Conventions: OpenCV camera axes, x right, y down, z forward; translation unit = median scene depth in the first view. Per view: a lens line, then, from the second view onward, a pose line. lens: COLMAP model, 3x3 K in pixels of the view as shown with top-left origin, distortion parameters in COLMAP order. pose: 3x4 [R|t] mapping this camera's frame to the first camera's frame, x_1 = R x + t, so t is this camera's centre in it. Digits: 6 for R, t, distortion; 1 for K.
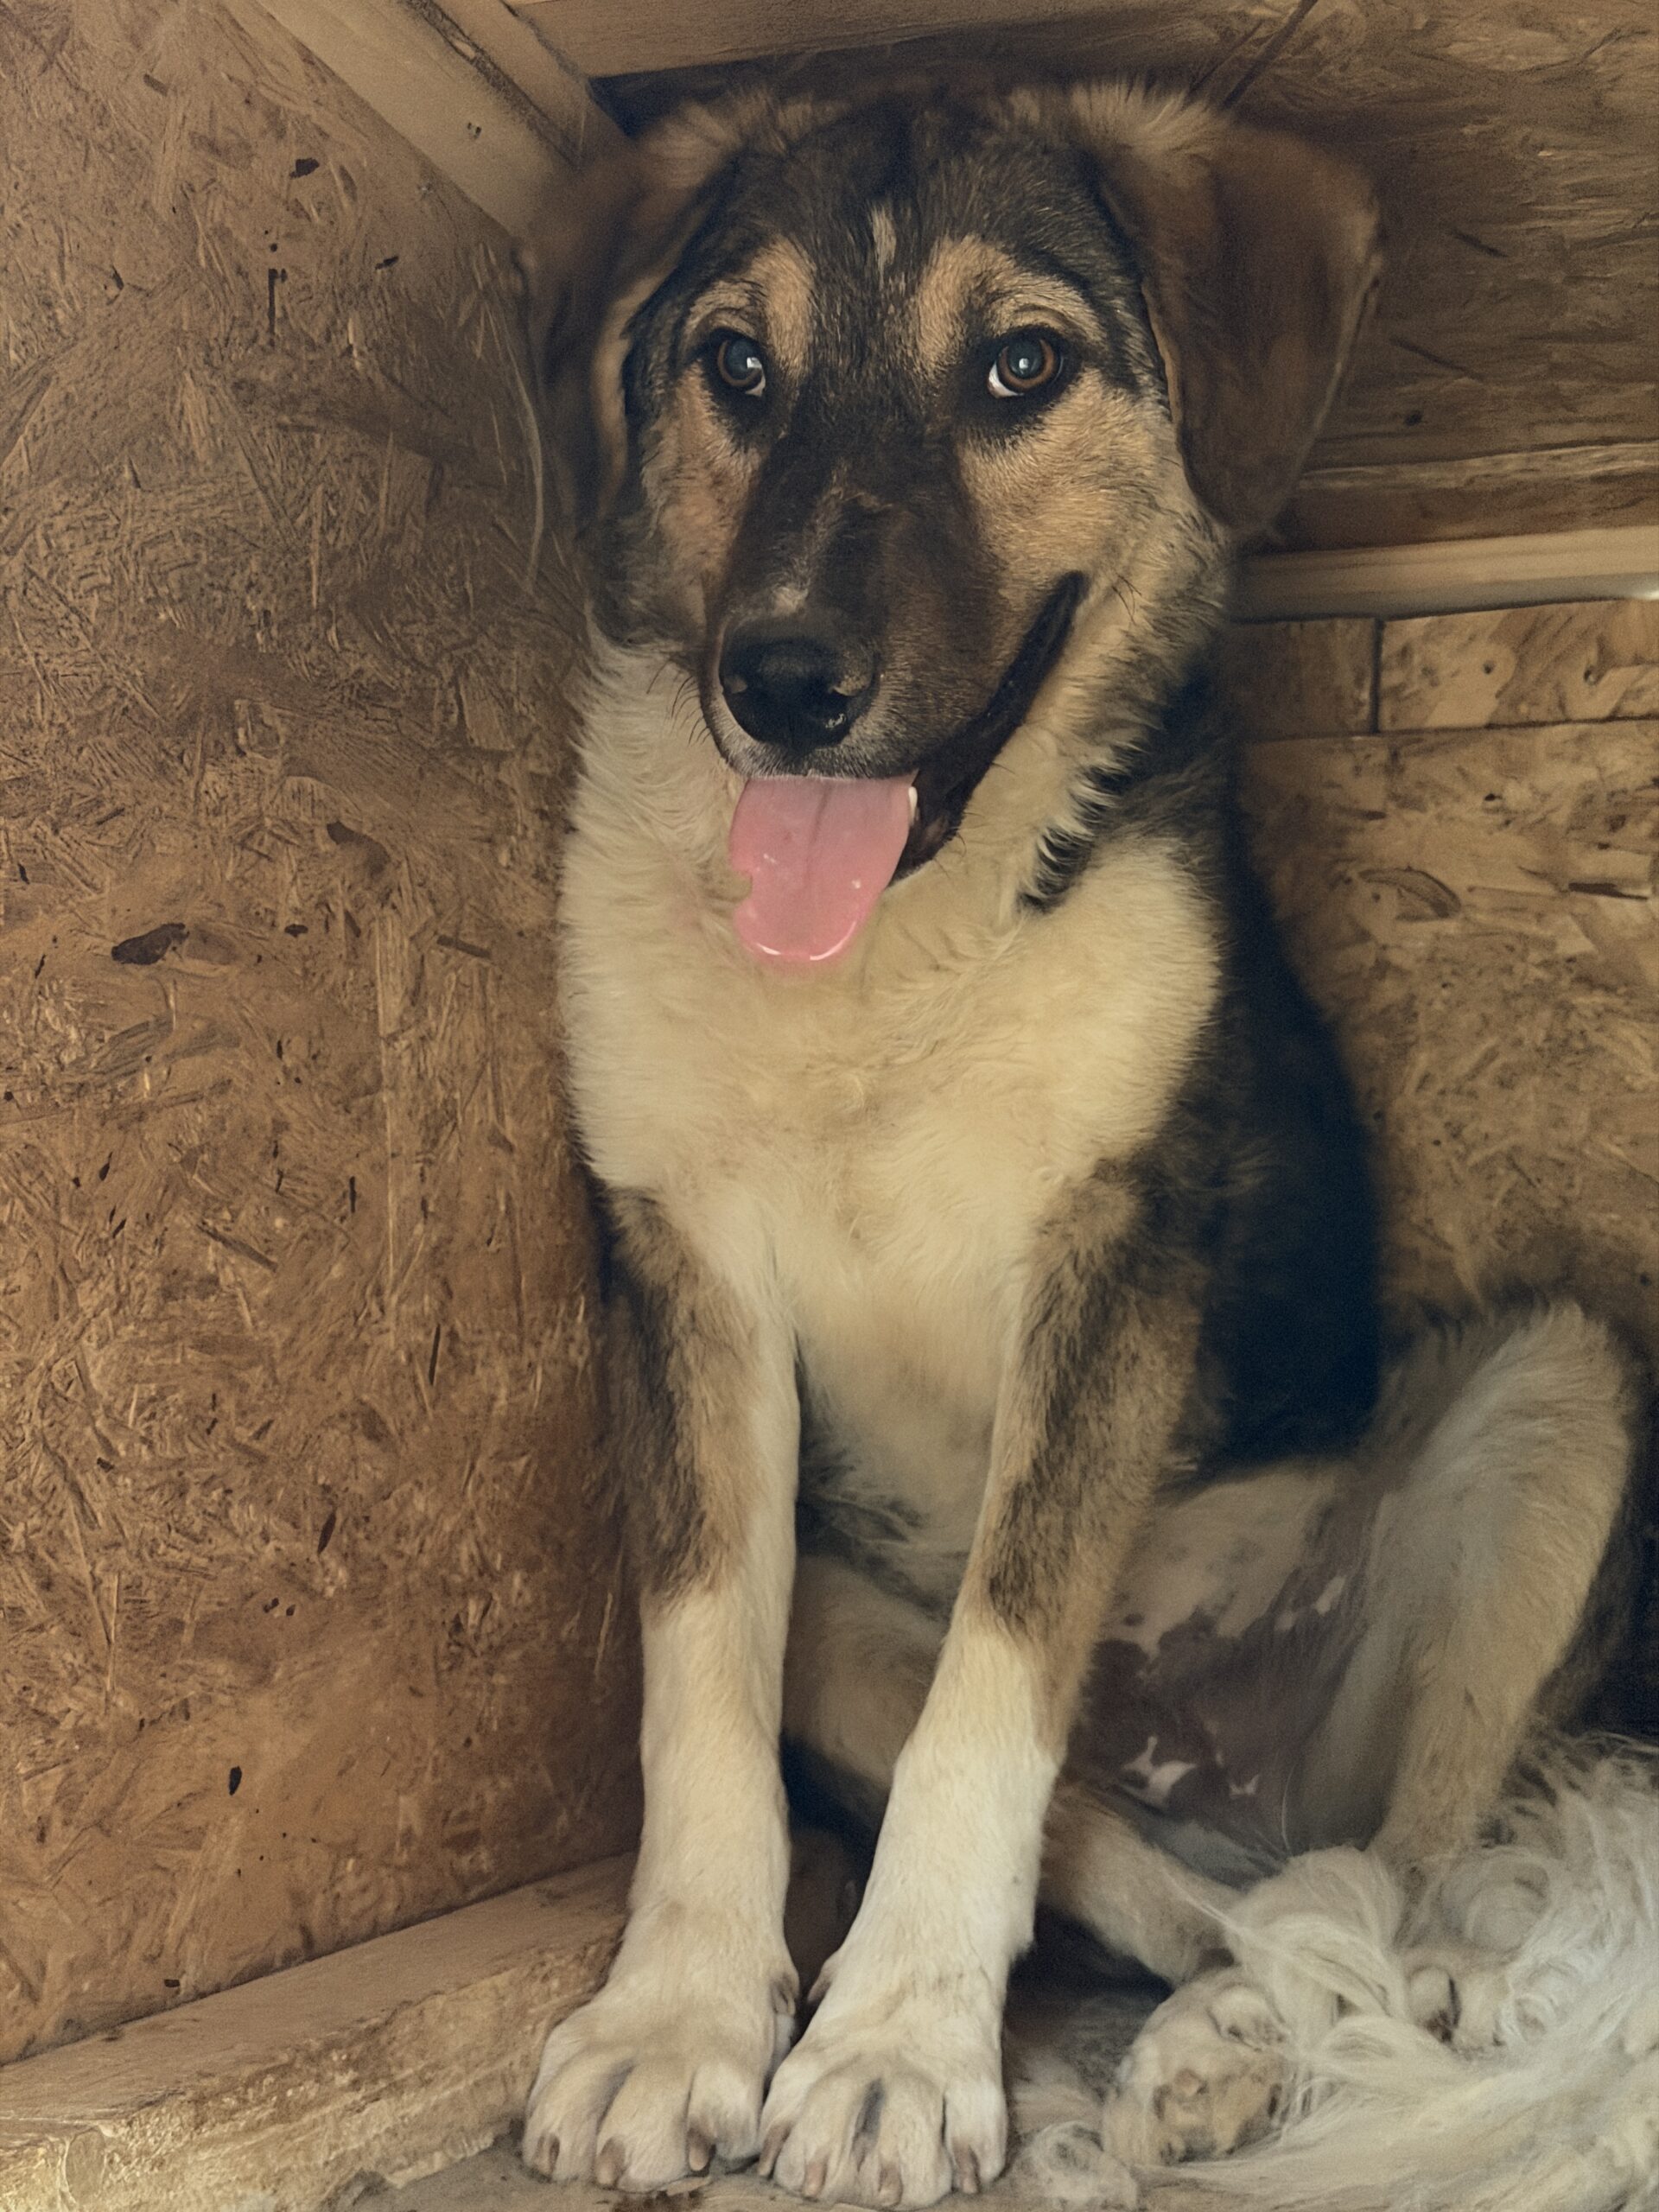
lens RADIAL K [[3642.9, 0, 778.3], [0, 3642.9, 1101.2], [0, 0, 1]] dist [0.036324, 0.257283]
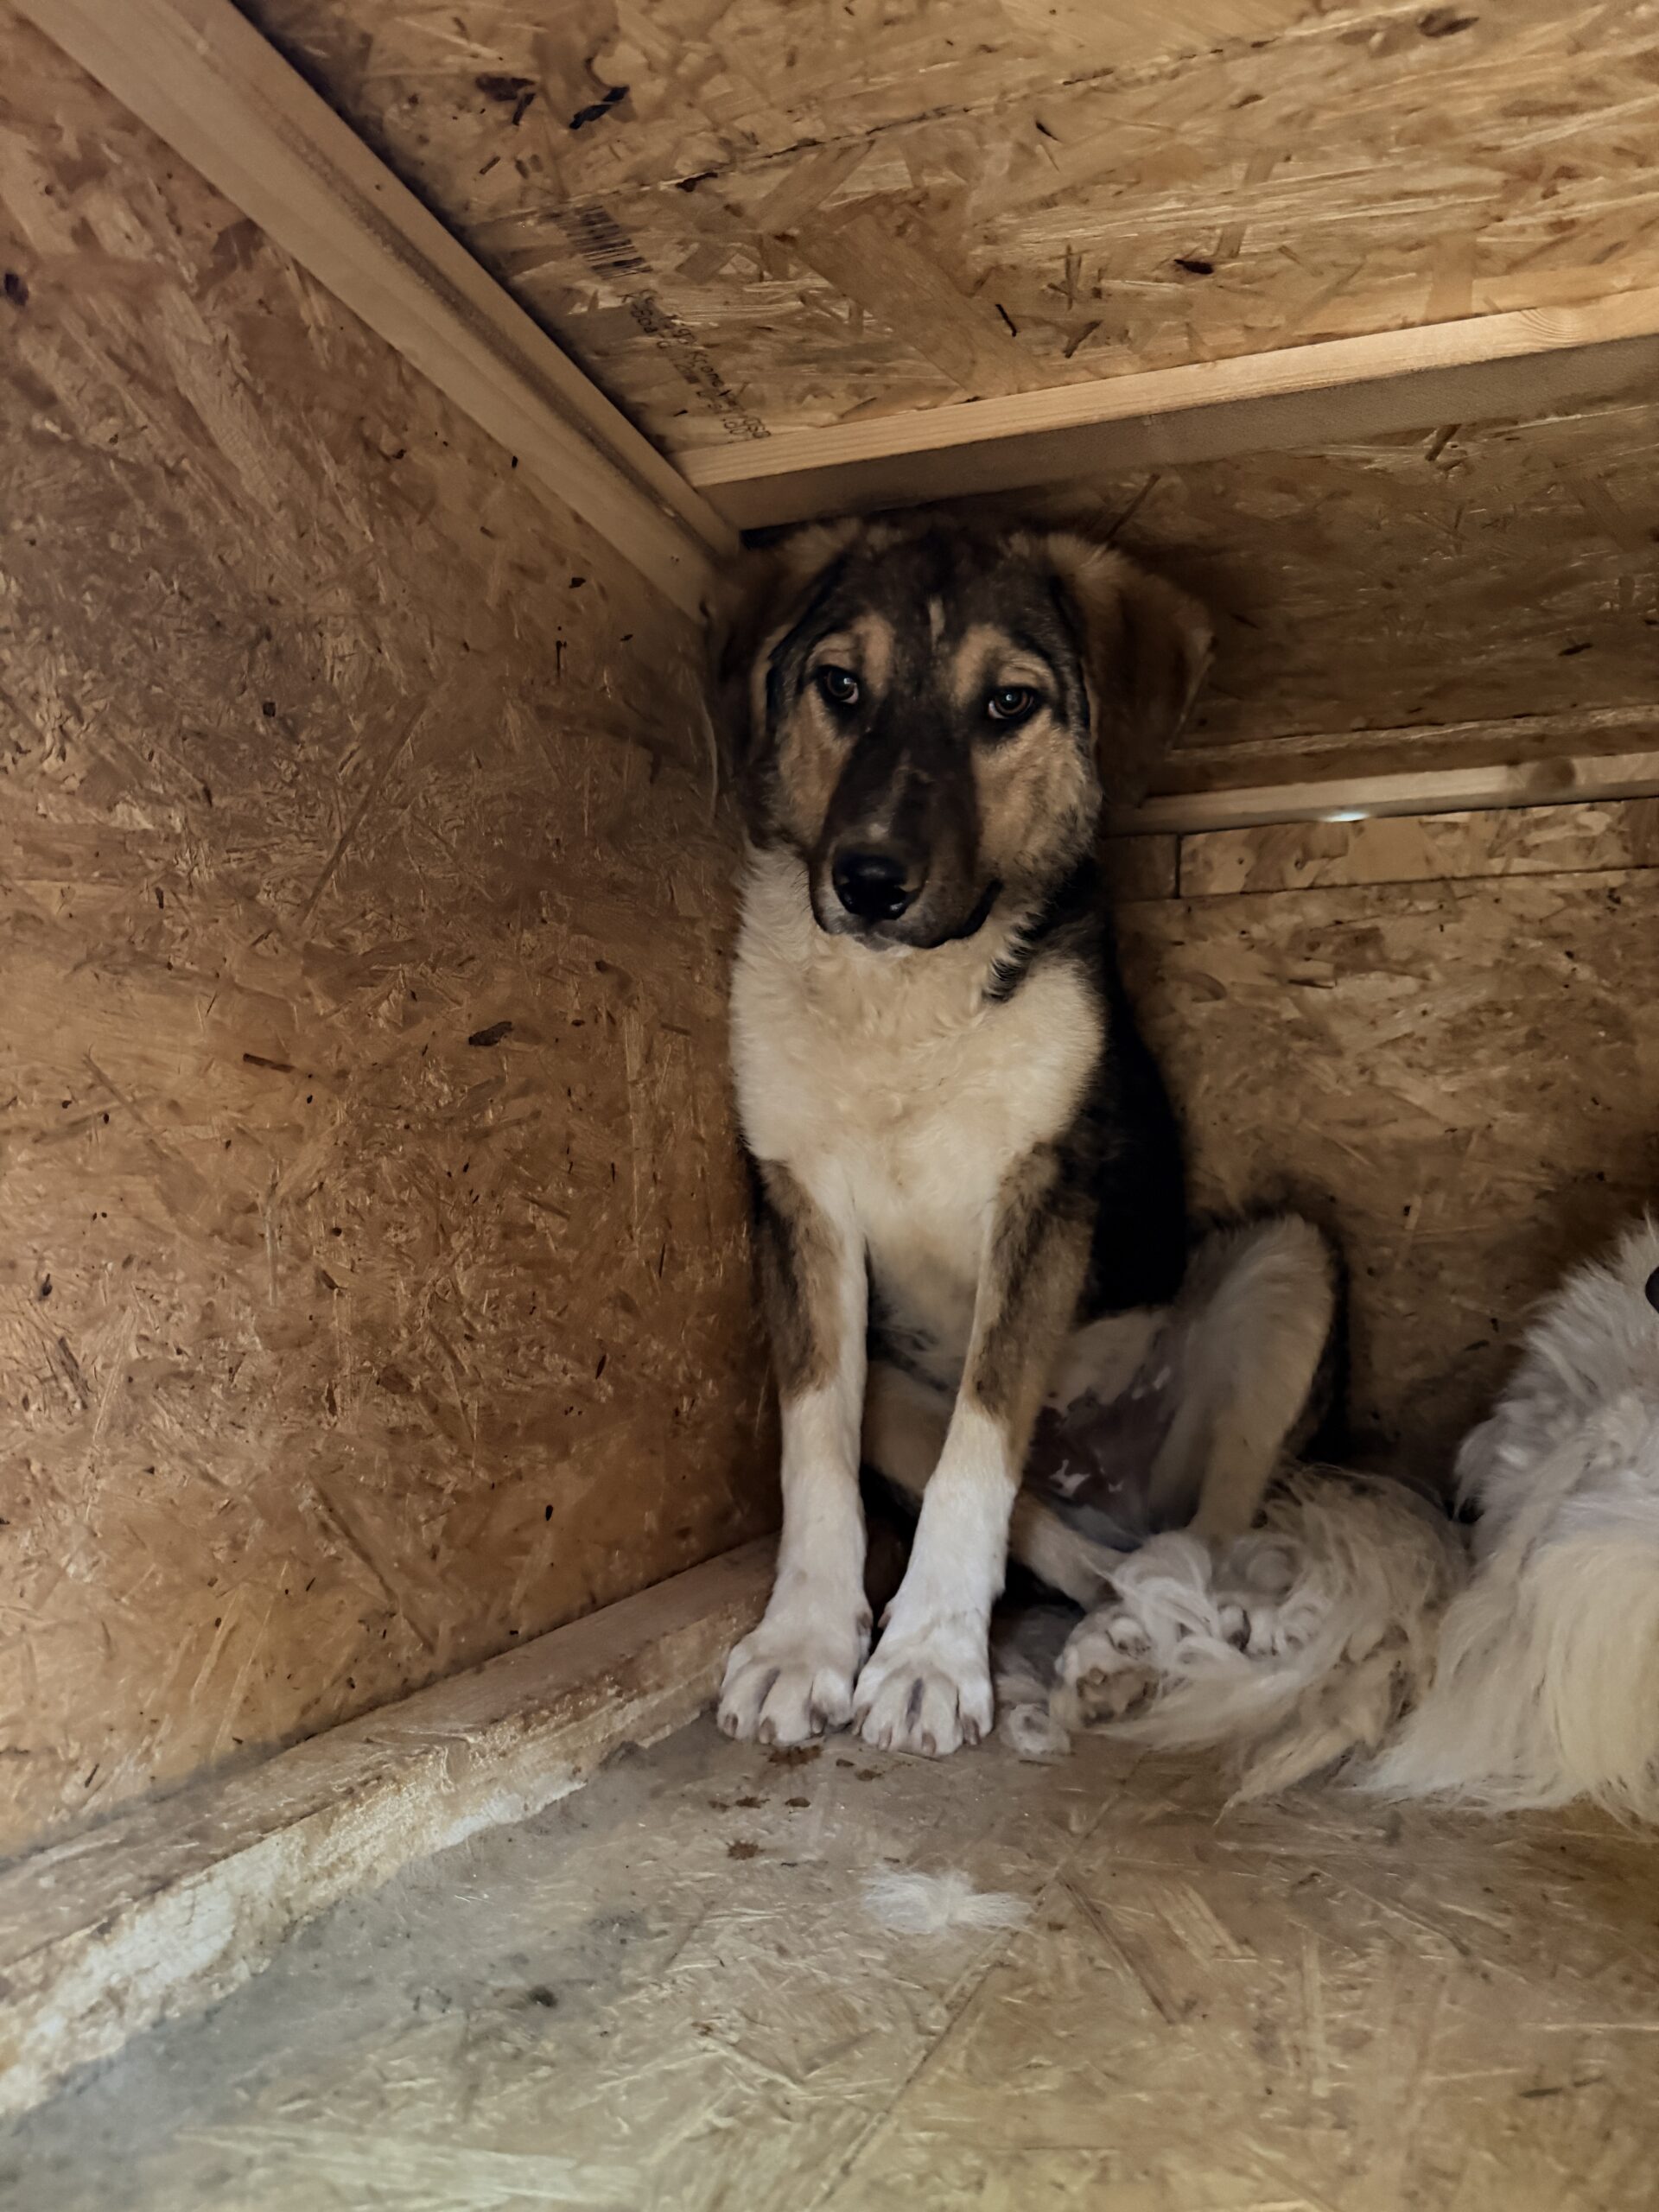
lens RADIAL K [[1747.0, 0, 829.5], [0, 1747.0, 1106.0], [0, 0, 1]] dist [0.071220, -0.035355]
pose [[0.999914, -0.011564, -0.006118, -0.006787], [0.011693, 0.999698, 0.021607, -0.022130], [0.005866, -0.021676, 0.999748, 0.151048]]
